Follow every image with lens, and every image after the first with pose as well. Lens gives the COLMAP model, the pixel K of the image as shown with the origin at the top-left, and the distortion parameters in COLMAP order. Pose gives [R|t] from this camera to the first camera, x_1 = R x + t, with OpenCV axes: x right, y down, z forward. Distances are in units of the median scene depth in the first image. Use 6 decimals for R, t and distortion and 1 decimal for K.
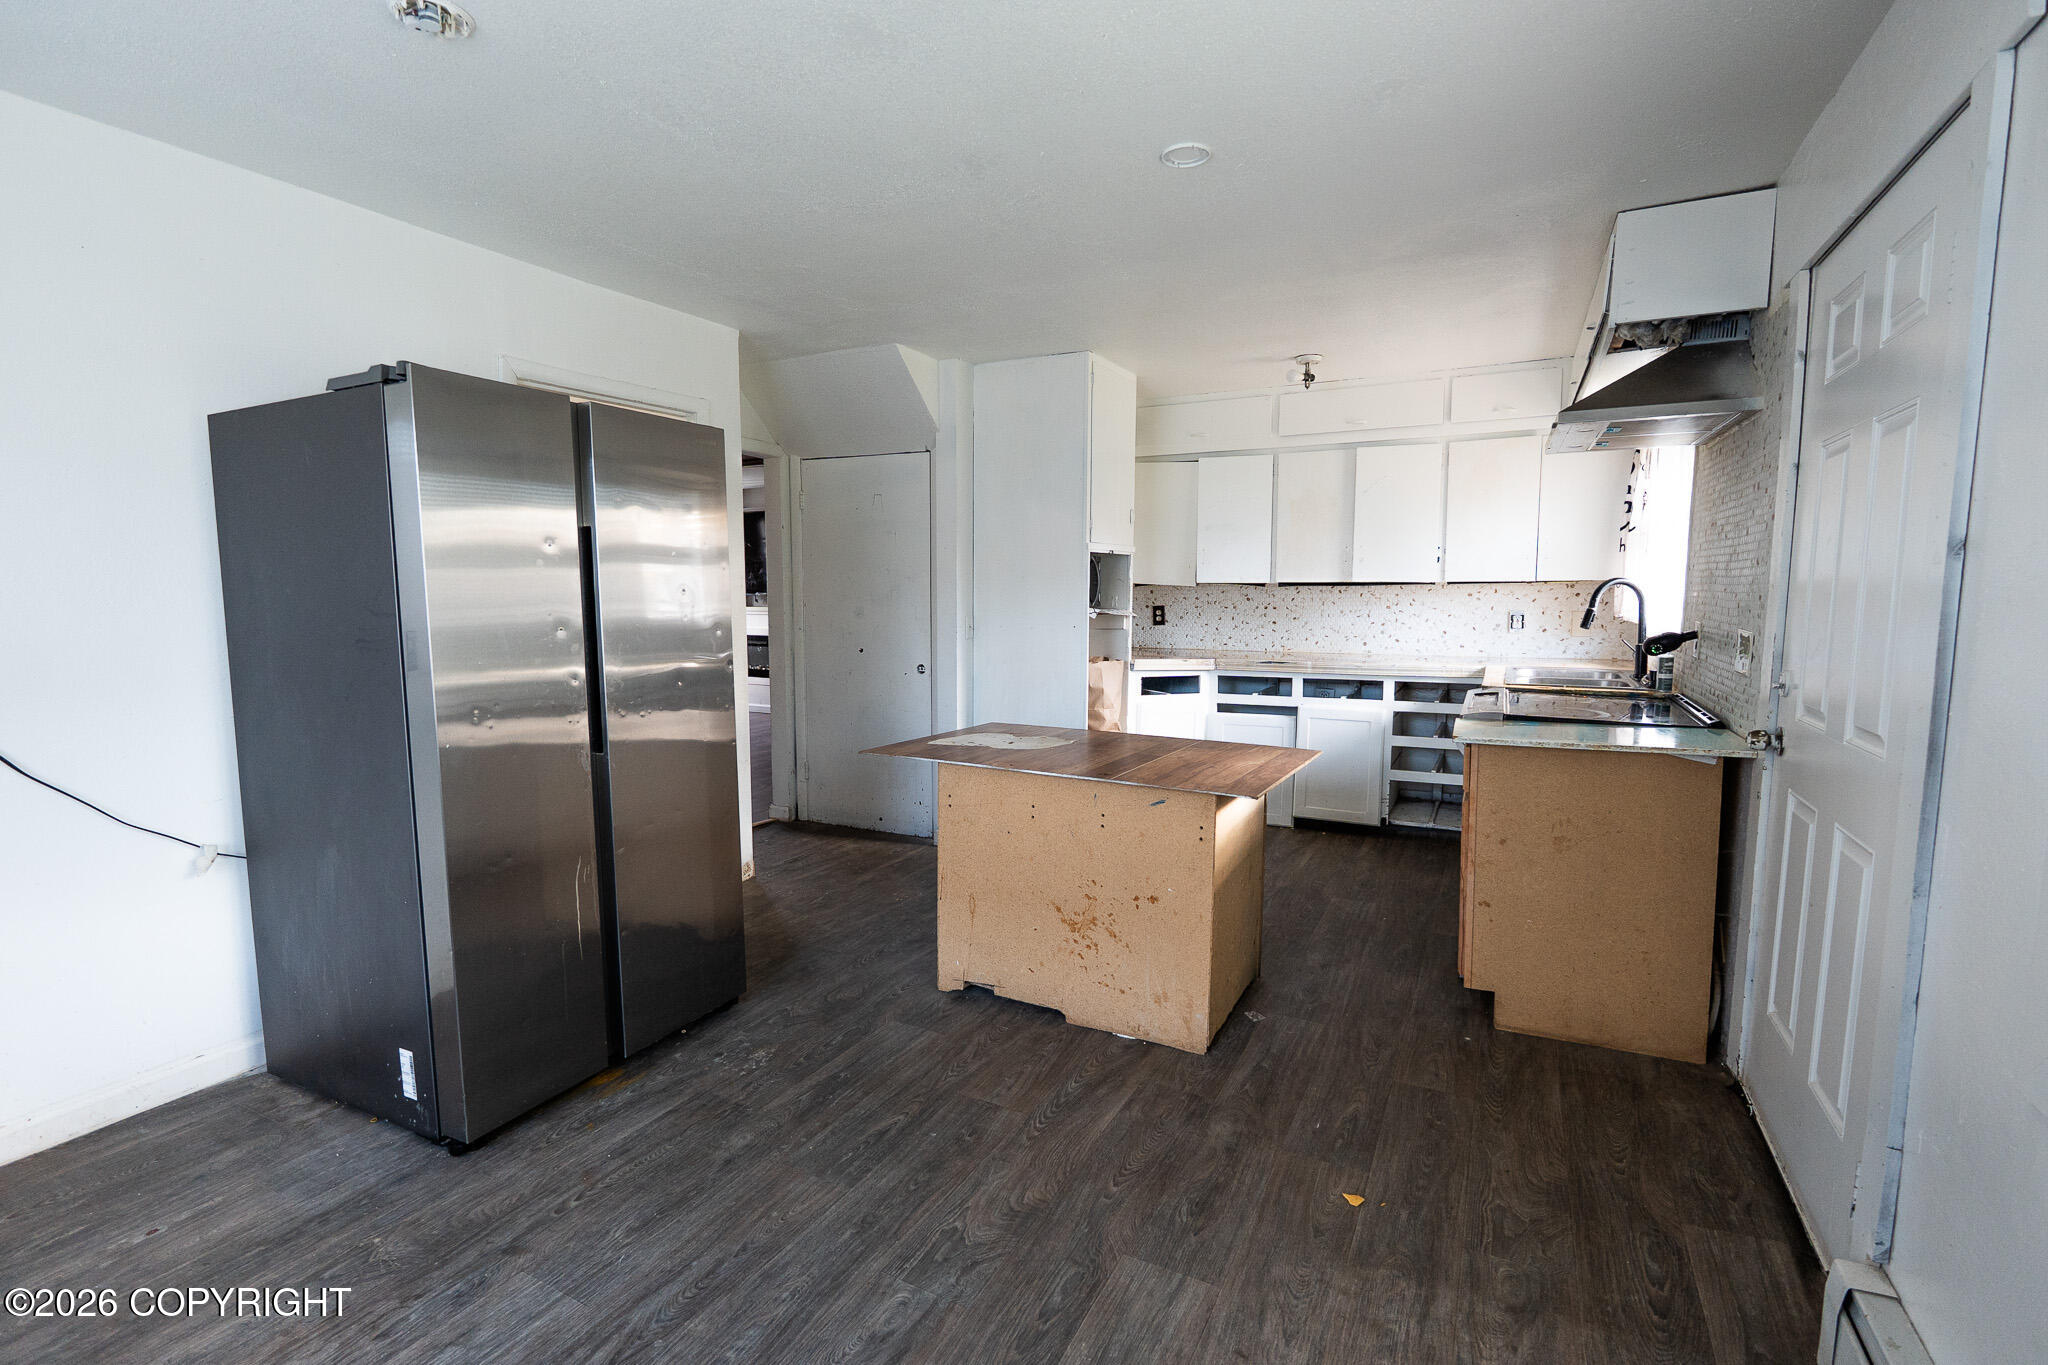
lens RADIAL K [[930.2, 0, 1024.0], [0, 930.2, 682.5], [0, 0, 1]] dist [-0.014221, 0.002365]
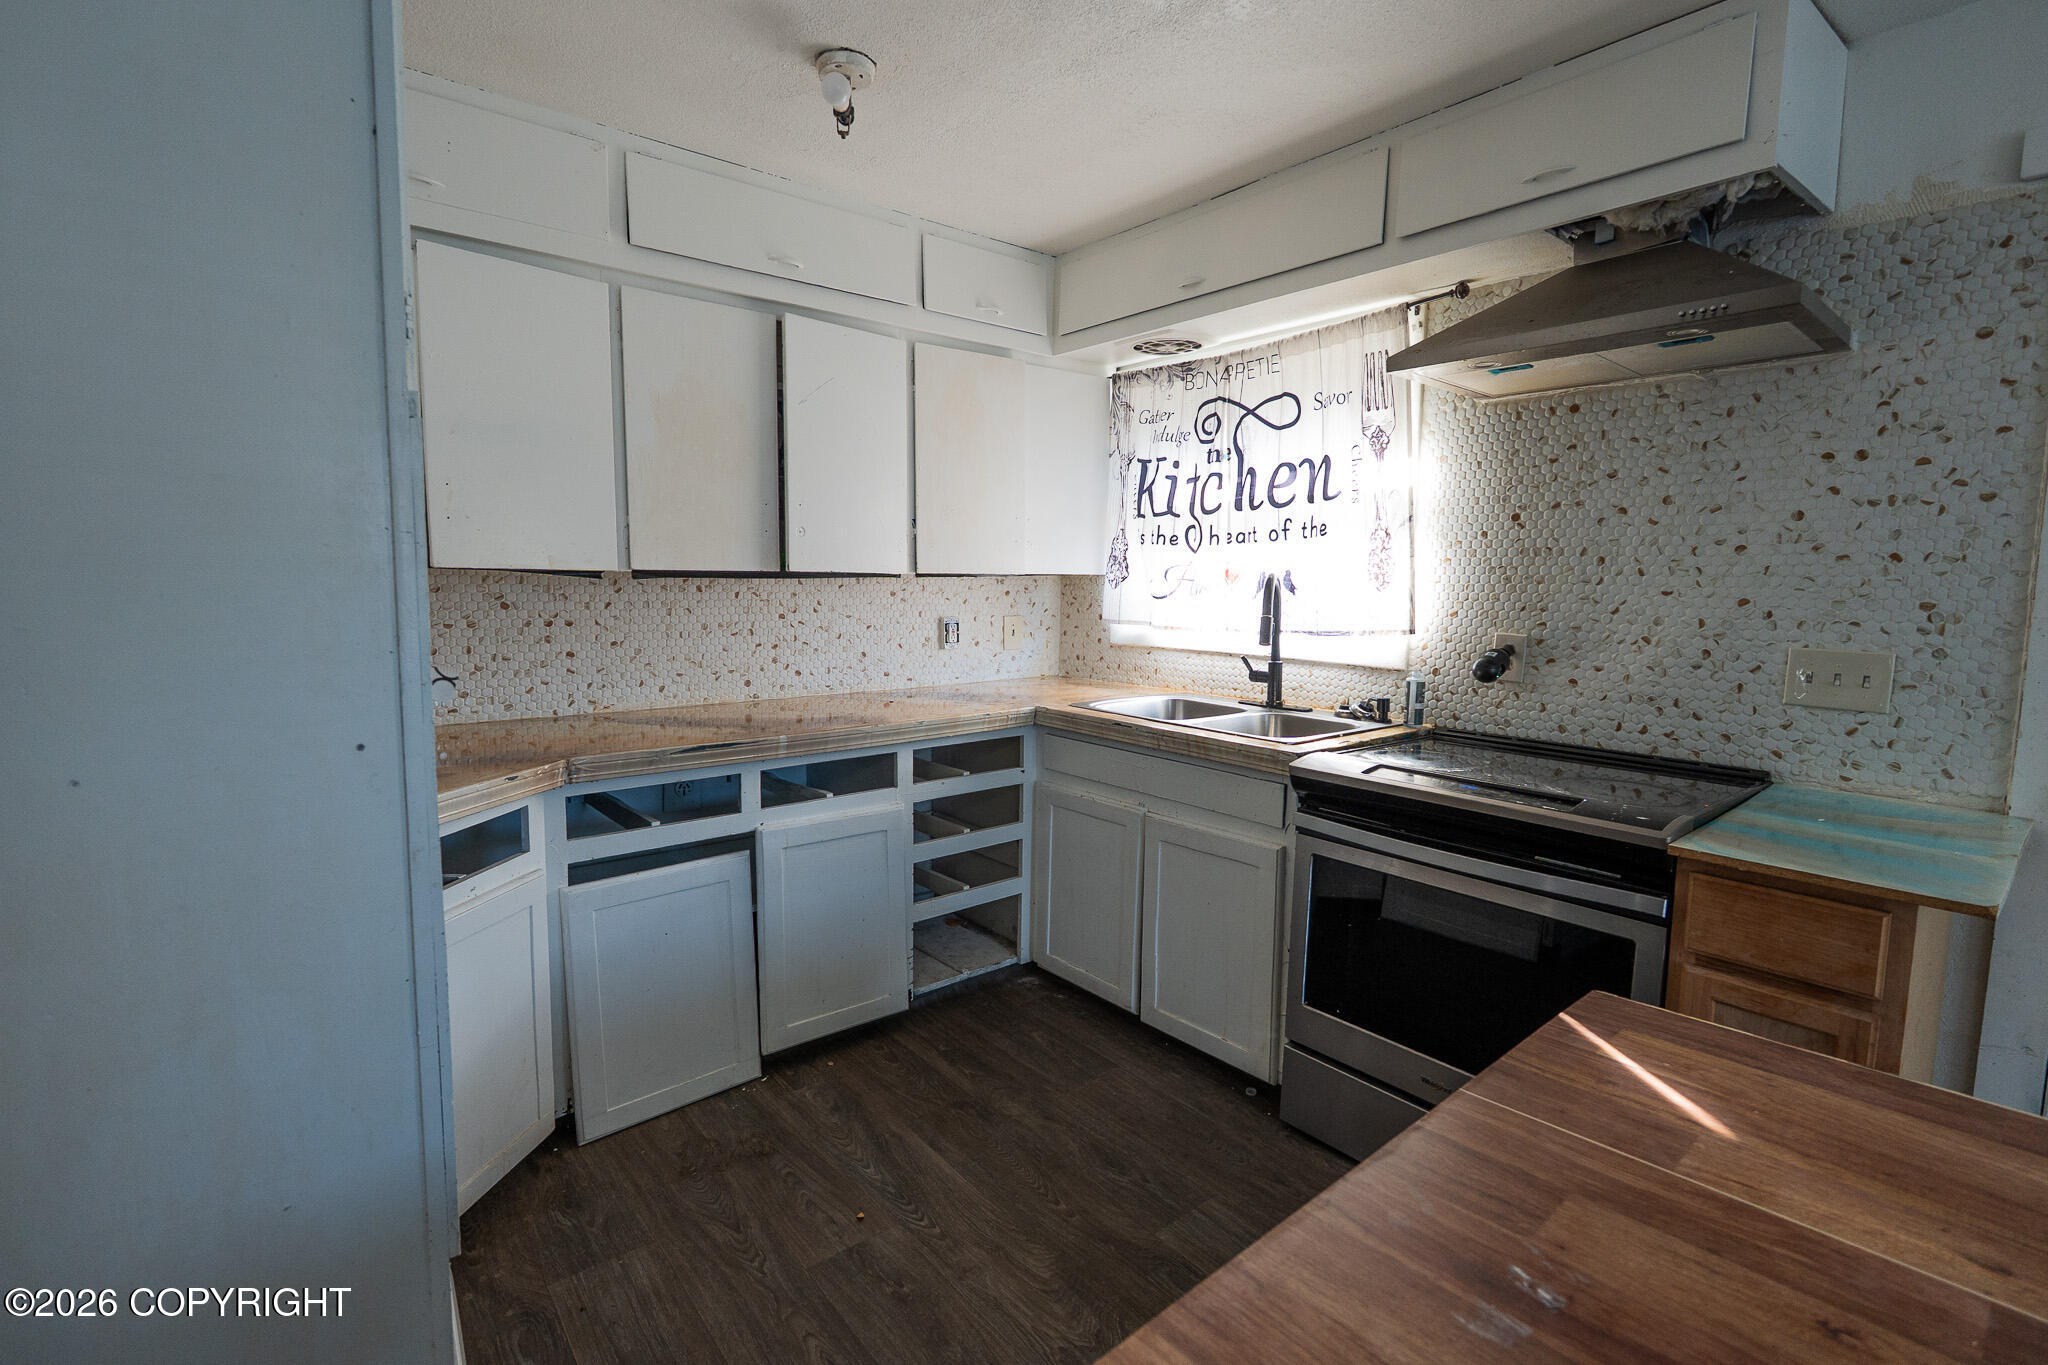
lens RADIAL K [[930.2, 0, 1024.0], [0, 930.2, 682.5], [0, 0, 1]] dist [-0.014221, 0.002365]
pose [[0.404091, -0.094042, 0.909872, -0.078880], [0.082799, 0.994378, 0.066004, -0.070682], [-0.910964, 0.048664, 0.409606, 0.676520]]
